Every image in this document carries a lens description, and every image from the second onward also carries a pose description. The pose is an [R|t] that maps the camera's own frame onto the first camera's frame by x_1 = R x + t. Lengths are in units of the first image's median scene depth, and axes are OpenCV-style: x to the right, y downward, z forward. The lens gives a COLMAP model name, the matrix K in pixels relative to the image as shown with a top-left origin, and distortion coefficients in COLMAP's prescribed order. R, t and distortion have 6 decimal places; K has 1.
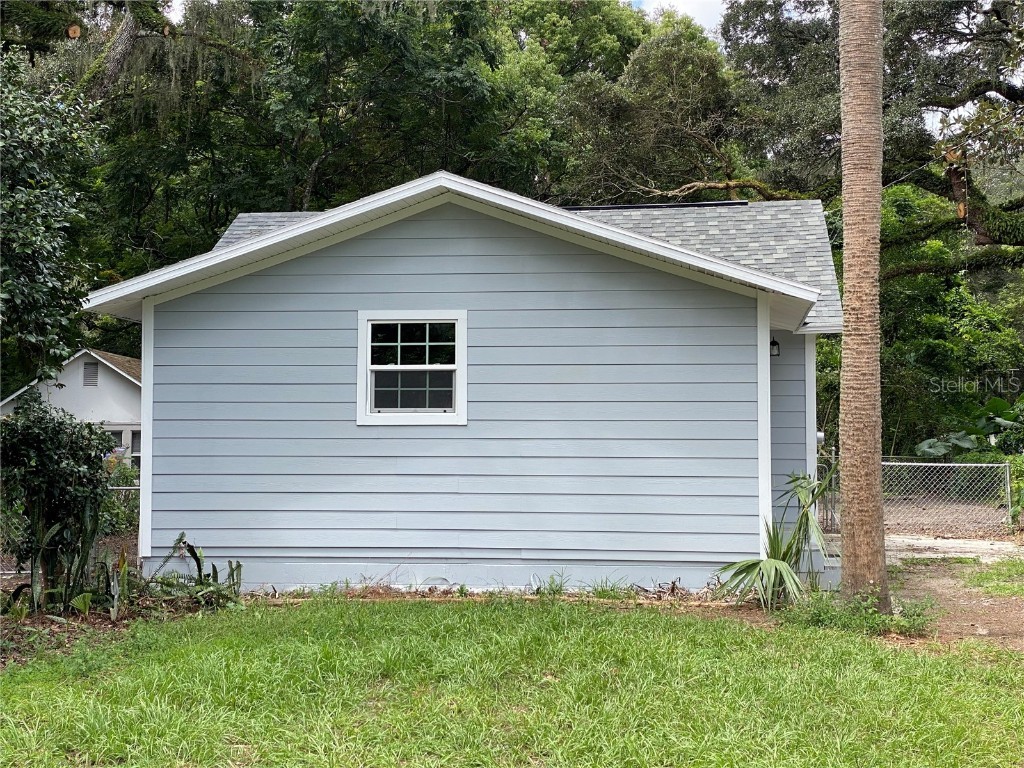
lens RADIAL K [[1554.4, 0, 529.1], [0, 1554.4, 366.2], [0, 0, 1]] dist [0.053940, 0.119792]
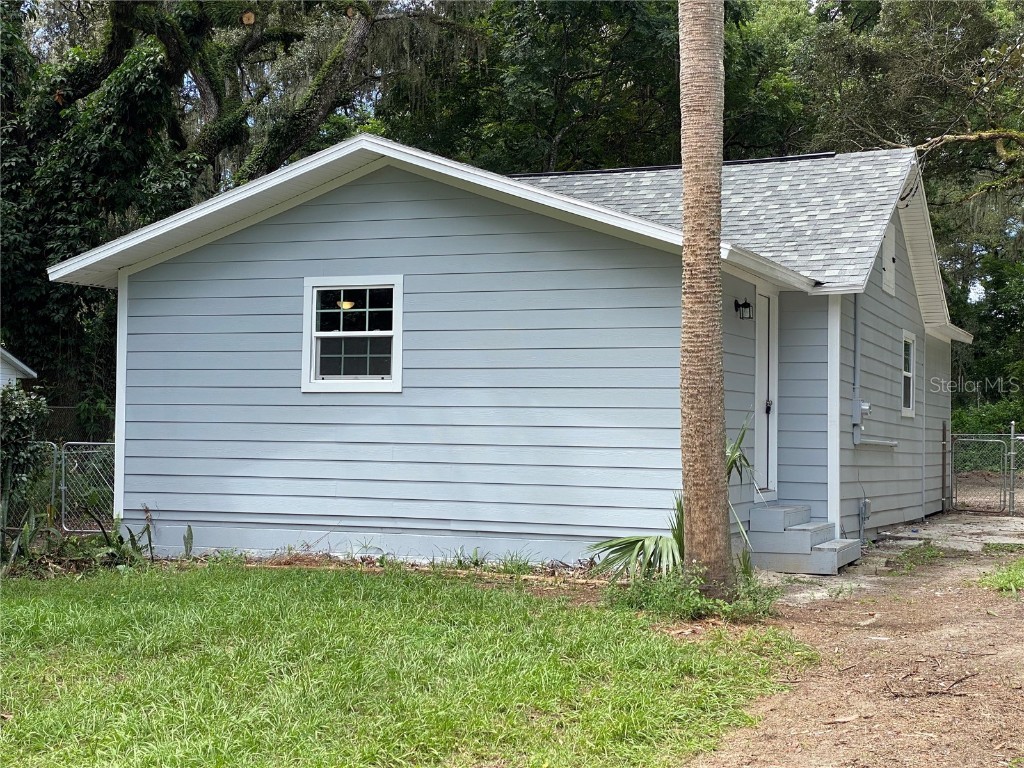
lens RADIAL K [[1554.4, 0, 529.1], [0, 1554.4, 366.2], [0, 0, 1]] dist [0.053940, 0.119792]
pose [[0.963527, -0.002939, -0.267595, 0.297437], [0.007721, 0.999829, 0.016823, 0.005548], [0.267500, -0.018276, 0.963385, 0.075940]]
